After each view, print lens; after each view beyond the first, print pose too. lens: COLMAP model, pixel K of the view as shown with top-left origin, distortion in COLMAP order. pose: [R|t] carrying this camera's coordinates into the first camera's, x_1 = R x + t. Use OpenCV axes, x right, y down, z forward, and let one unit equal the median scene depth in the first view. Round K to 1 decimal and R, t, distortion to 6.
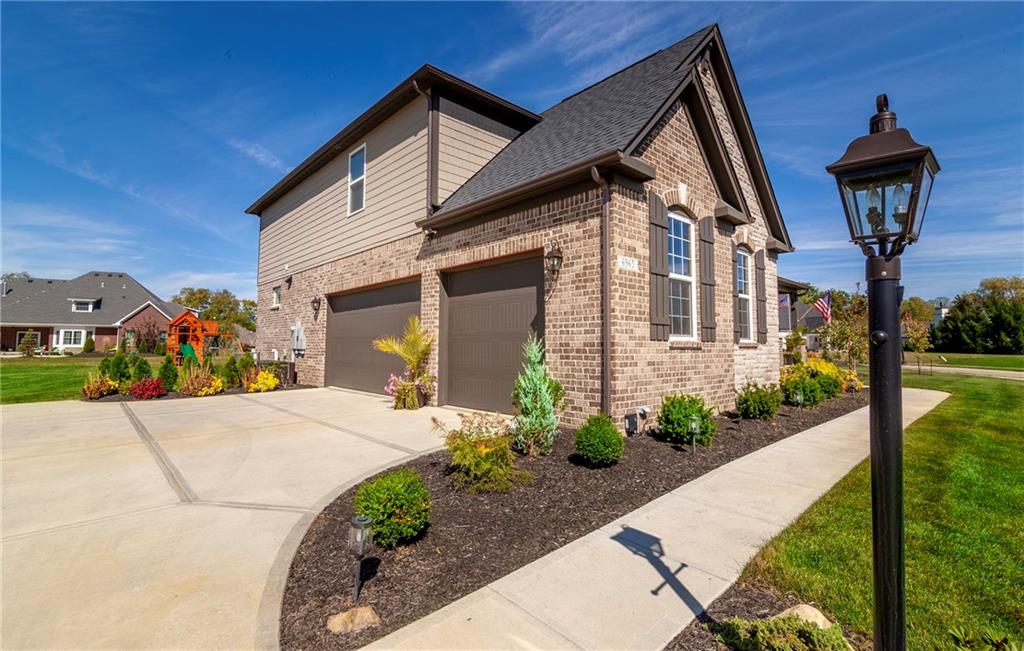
lens RADIAL K [[444.5, 0, 513.2], [0, 444.5, 311.2], [0, 0, 1]] dist [-0.001105, -0.000228]
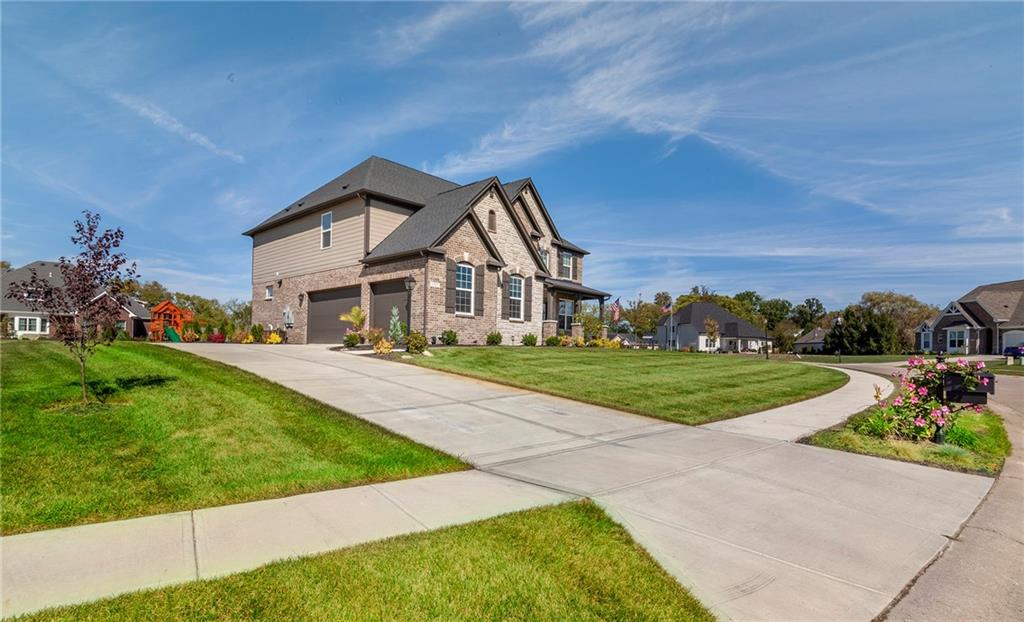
lens RADIAL K [[502.0, 0, 512.2], [0, 502.0, 346.3], [0, 0, 1]] dist [0.012417, 0.000090]
pose [[0.996916, 0.018517, 0.076254, 0.324085], [-0.023259, 0.997819, 0.061772, 0.047634], [-0.074944, -0.063355, 0.995173, -1.418514]]
